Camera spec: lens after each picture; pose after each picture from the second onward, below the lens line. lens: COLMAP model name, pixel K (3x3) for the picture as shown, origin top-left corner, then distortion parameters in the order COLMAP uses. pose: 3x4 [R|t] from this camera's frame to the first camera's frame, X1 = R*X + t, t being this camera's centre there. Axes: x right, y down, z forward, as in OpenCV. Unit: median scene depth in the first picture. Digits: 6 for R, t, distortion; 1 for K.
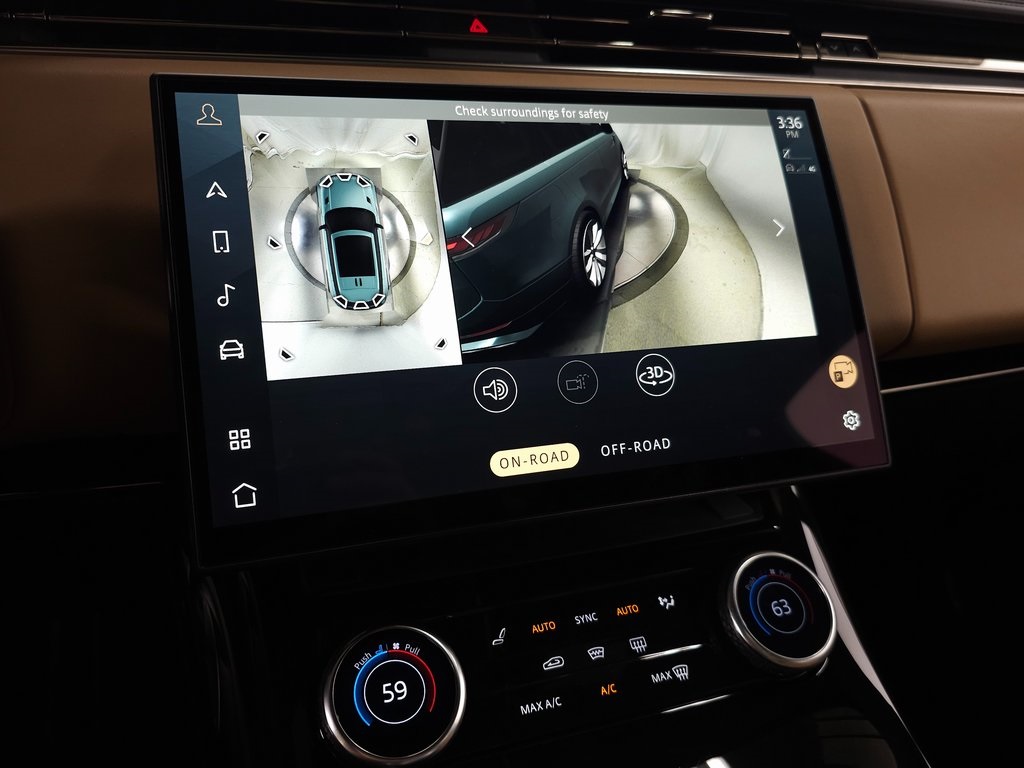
lens RADIAL K [[847.1, 0, 519.6], [0, 847.1, 377.7], [0, 0, 1]] dist [0.003683, -0.006652]
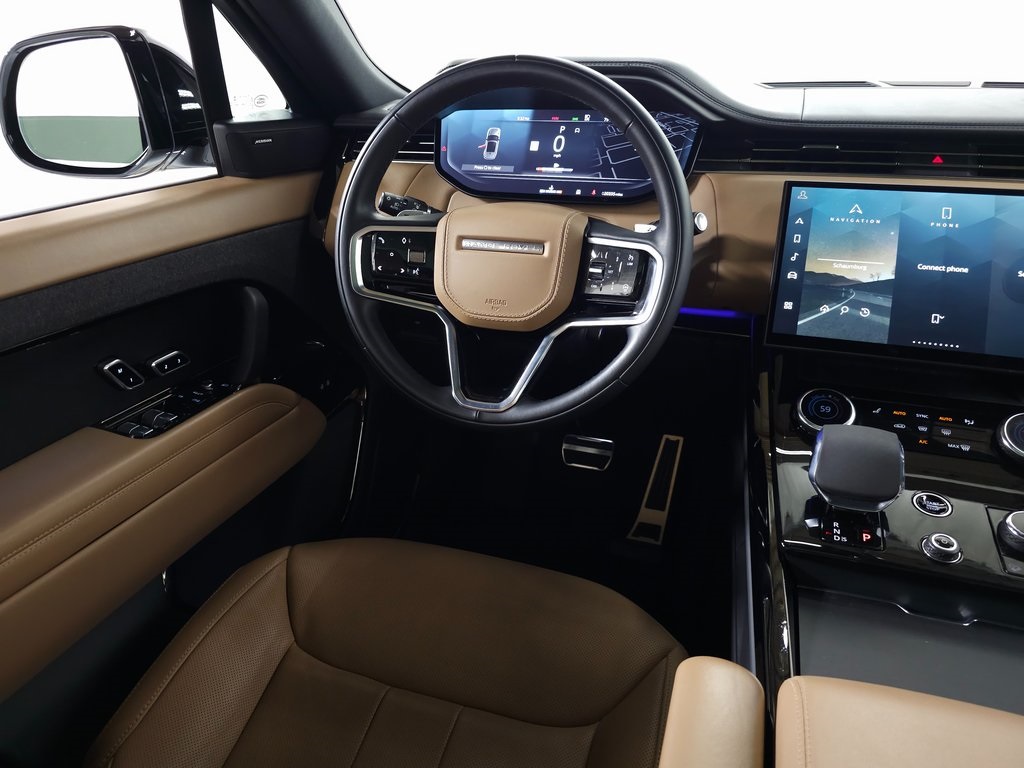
lens RADIAL K [[685.3, 0, 516.7], [0, 685.3, 385.7], [0, 0, 1]] dist [0.038991, -0.045479]
pose [[0.766483, 0.180831, -0.616283, 0.371085], [-0.223037, 0.974772, 0.008624, 0.431632], [0.602294, 0.130844, 0.787478, -1.113716]]
